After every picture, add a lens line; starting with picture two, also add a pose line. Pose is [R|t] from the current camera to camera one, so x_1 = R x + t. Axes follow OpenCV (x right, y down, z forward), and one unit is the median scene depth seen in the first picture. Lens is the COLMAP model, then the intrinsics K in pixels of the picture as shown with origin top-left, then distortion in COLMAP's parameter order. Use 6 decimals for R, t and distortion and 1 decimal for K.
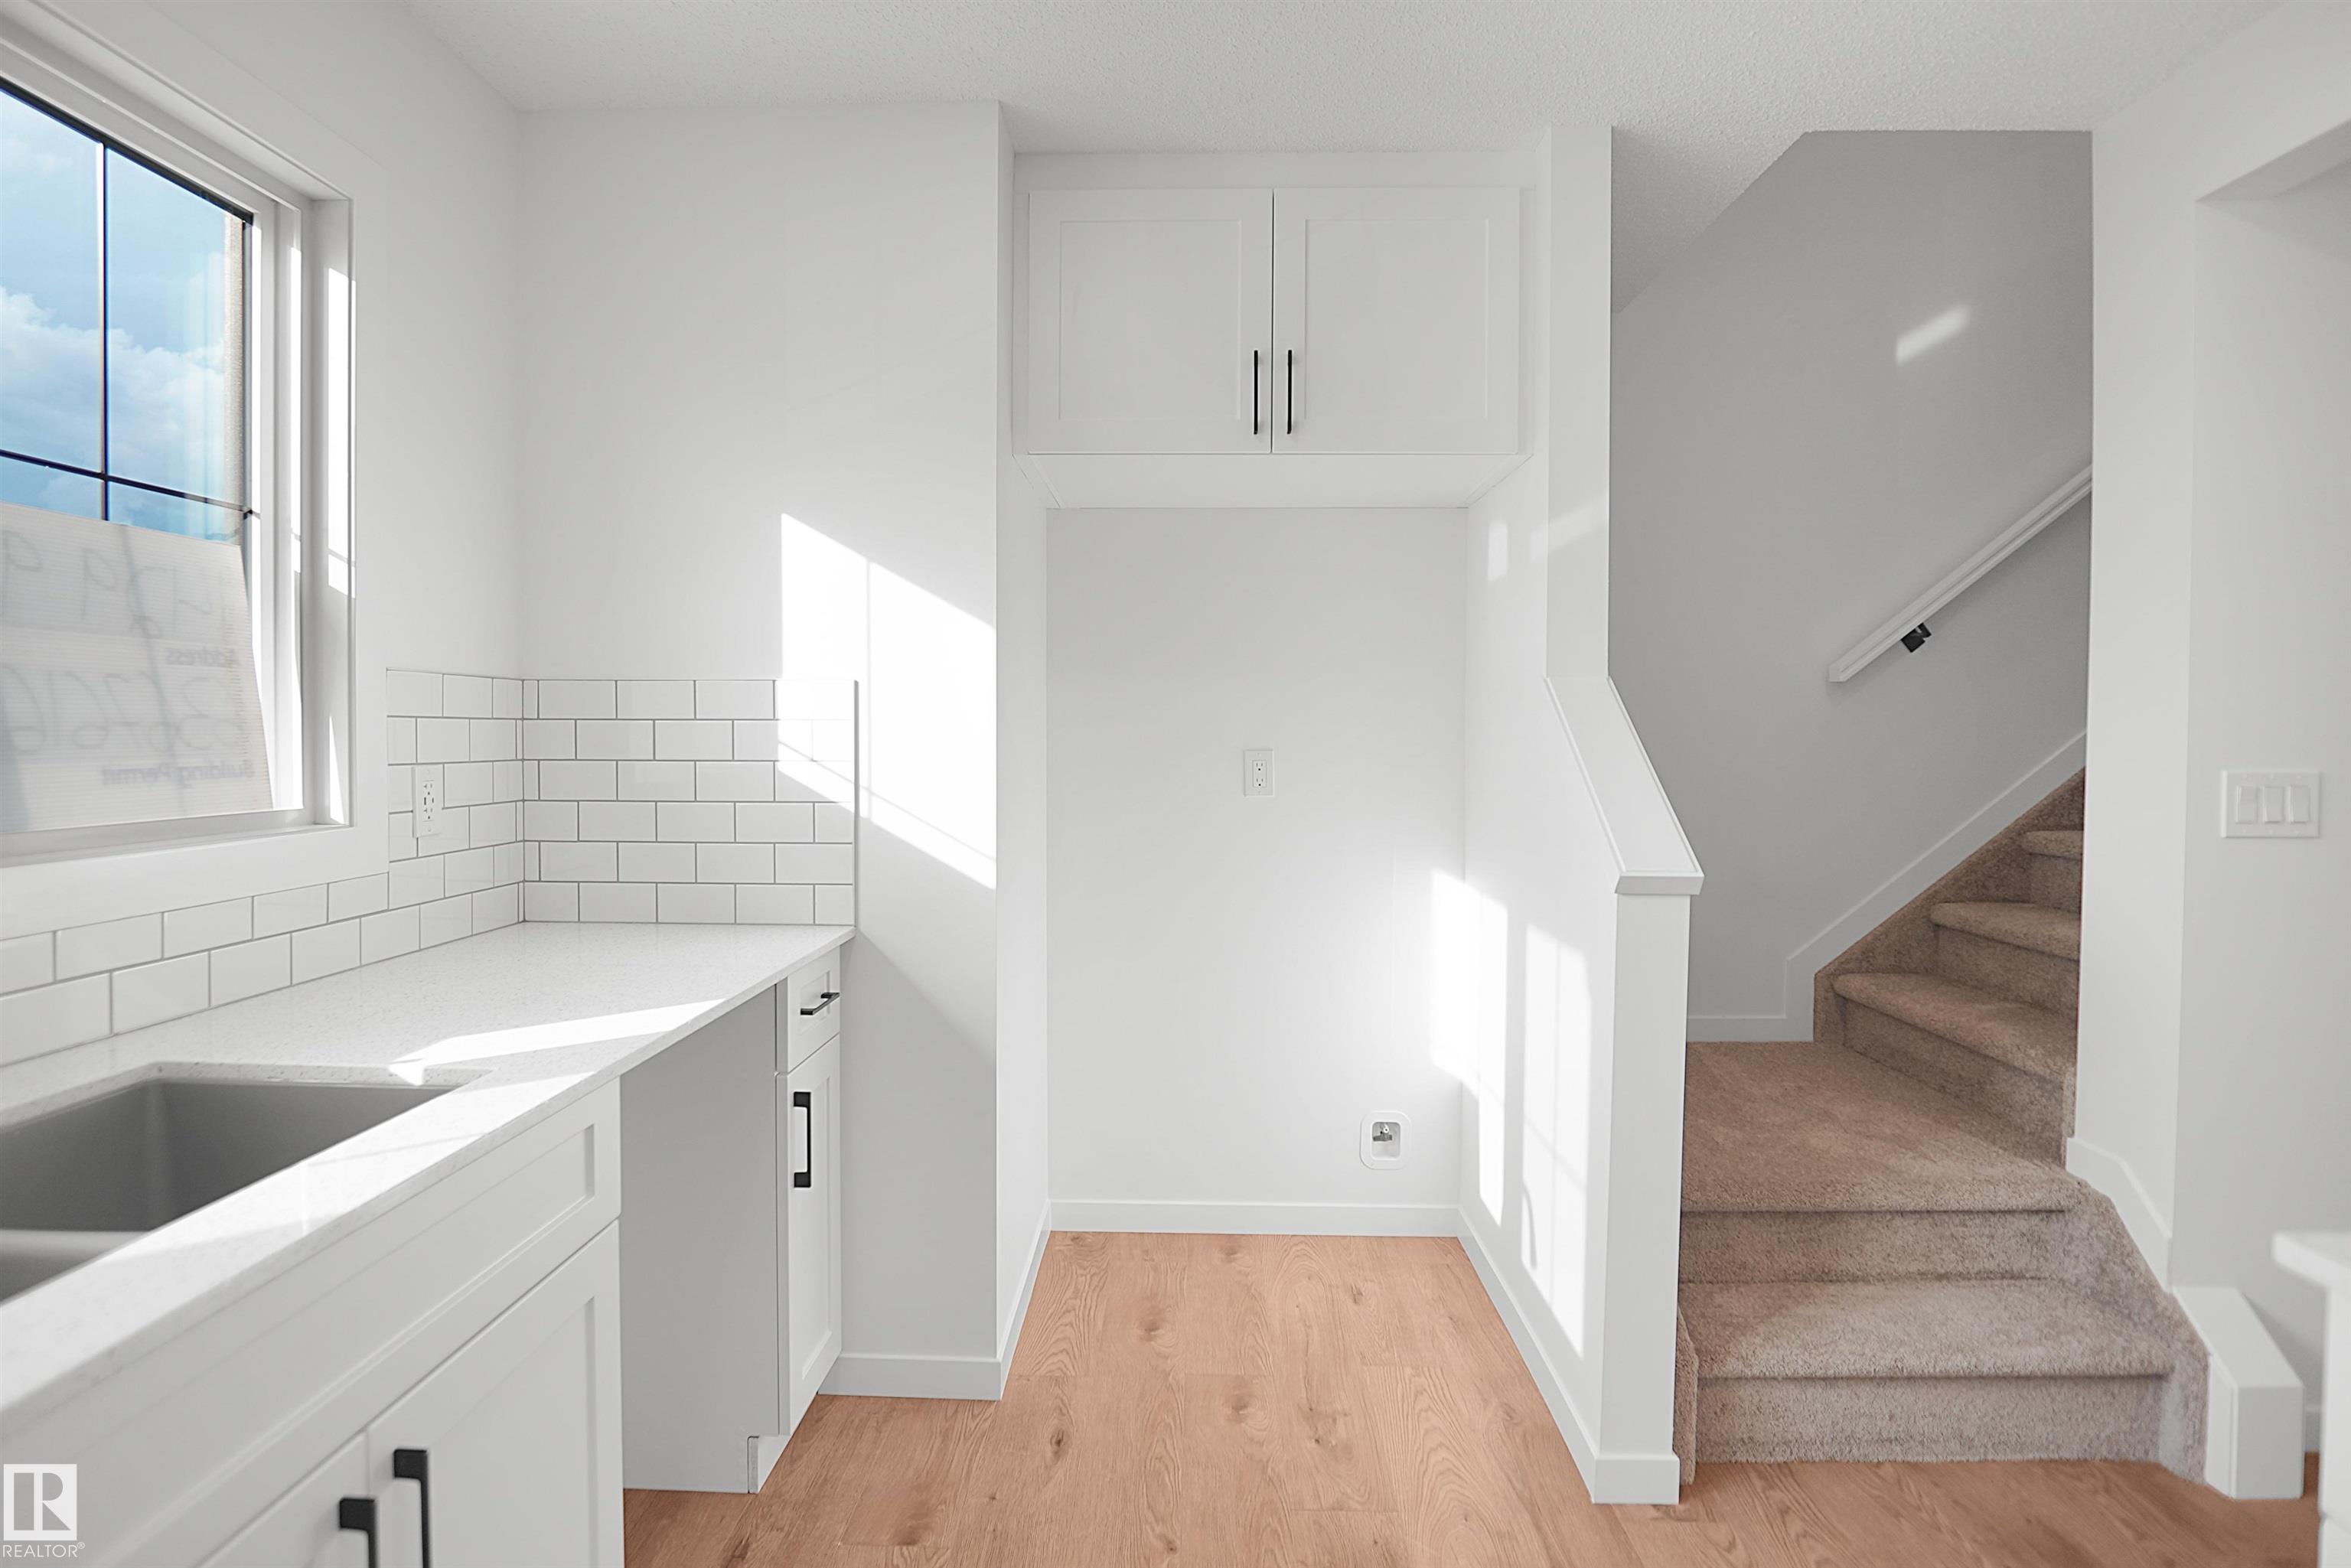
lens RADIAL K [[1273.0, 0, 1168.3], [0, 1273.0, 764.8], [0, 0, 1]] dist [-0.029225, 0.008455]
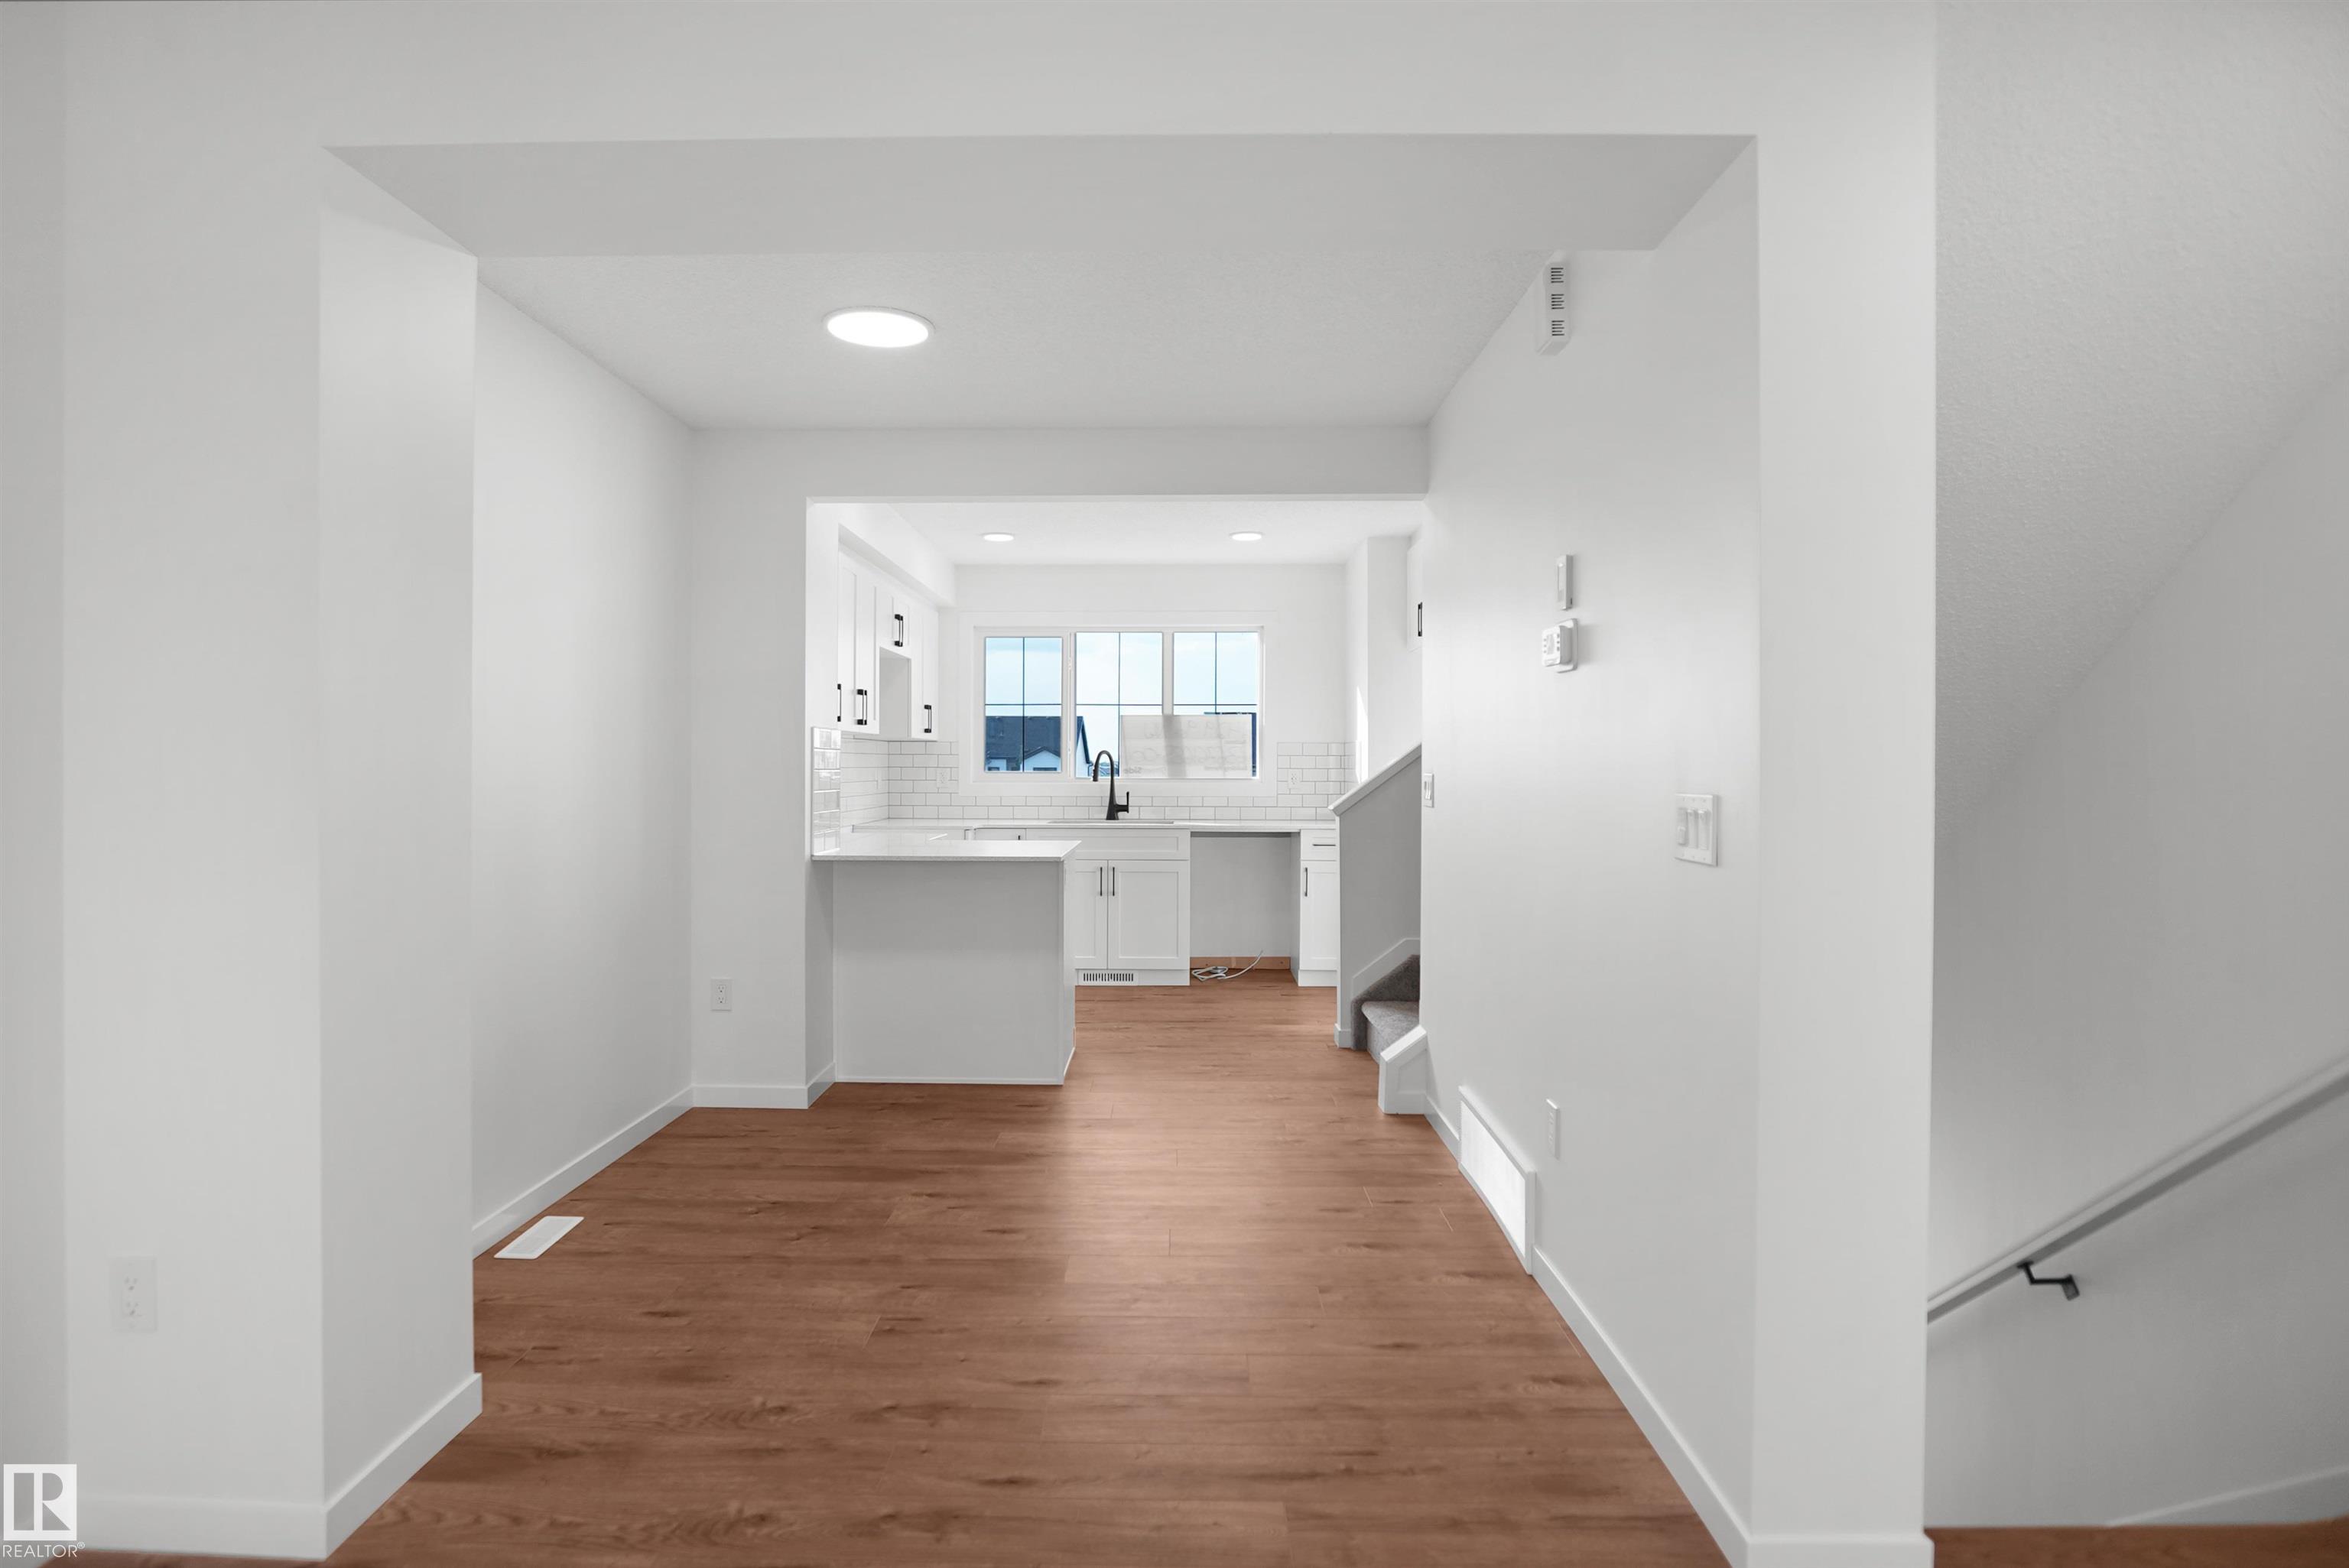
lens RADIAL K [[1277.8, 0, 1157.4], [0, 1277.8, 764.4], [0, 0, 1]] dist [-0.030264, 0.006638]
pose [[0.010794, -0.003373, -0.999936, 2.829459], [-0.026849, 0.999633, -0.003662, 0.010901], [0.999581, 0.026886, 0.010700, 0.527267]]
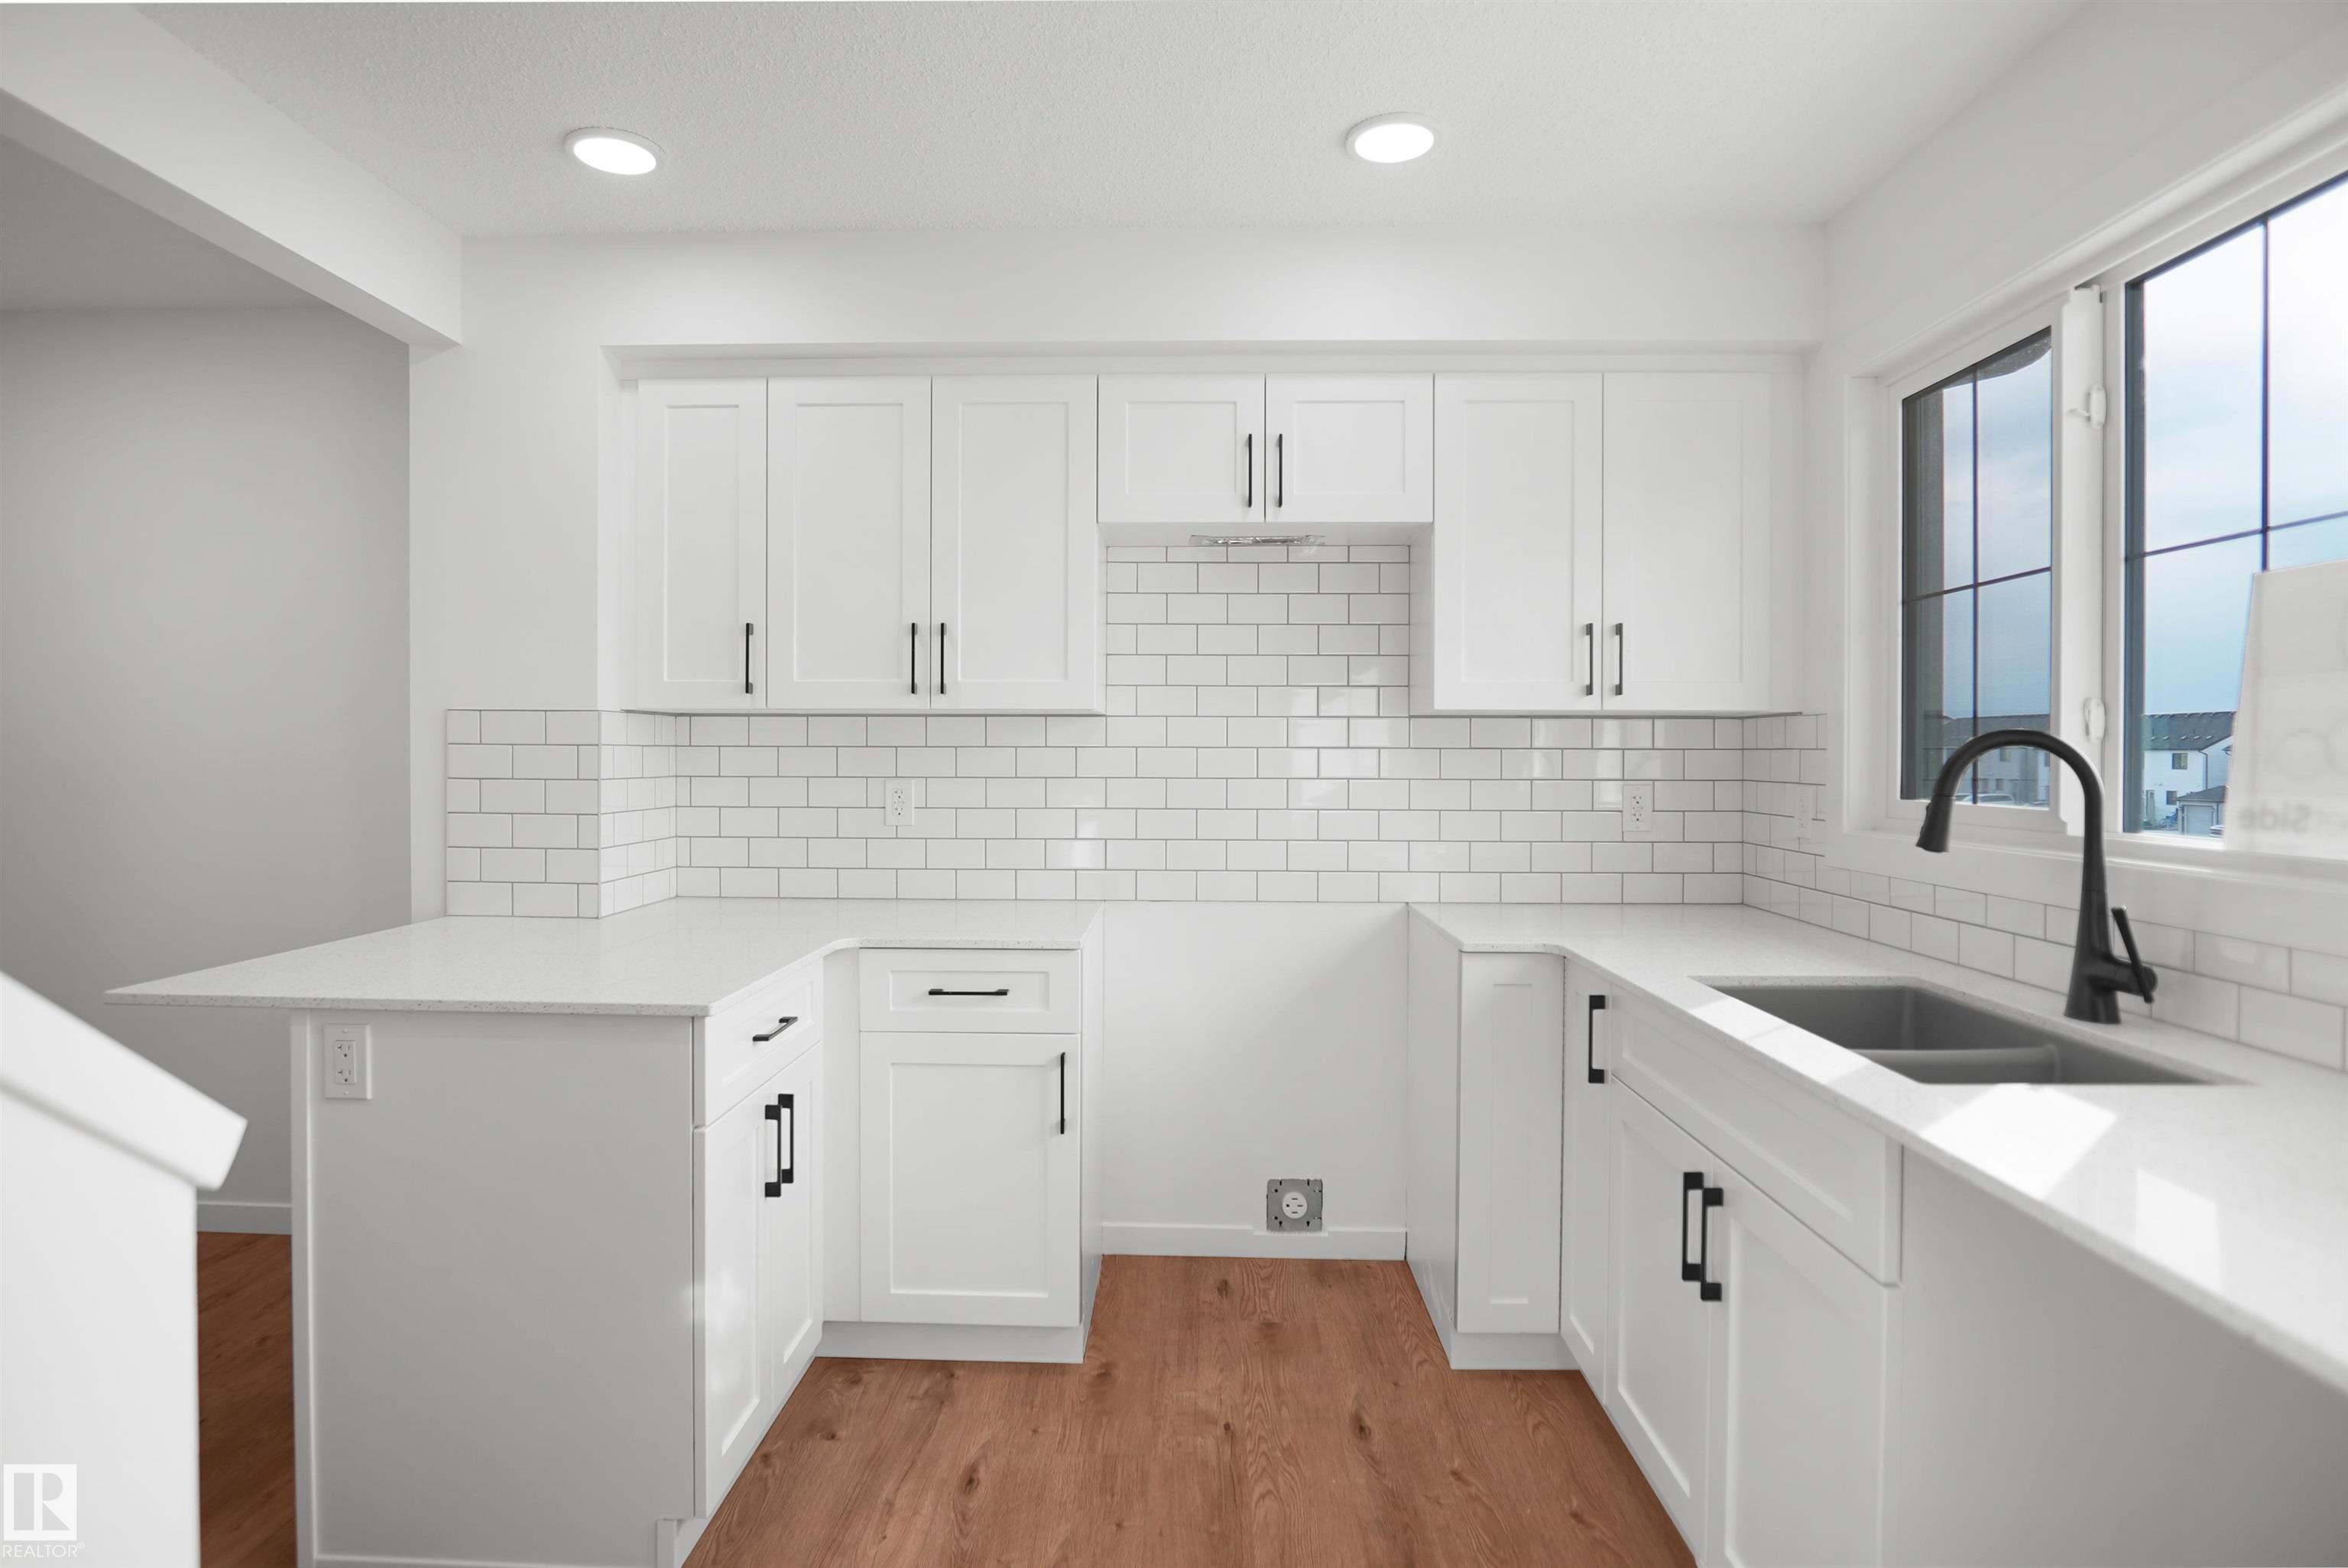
lens RADIAL K [[1277.2, 0, 1156.9], [0, 1277.2, 764.4], [0, 0, 1]] dist [-0.030264, 0.006638]
pose [[-0.999946, -0.006038, 0.008411, 0.060924], [-0.005752, 0.999419, 0.033599, -0.035366], [-0.008609, 0.033549, -0.999400, 1.237518]]
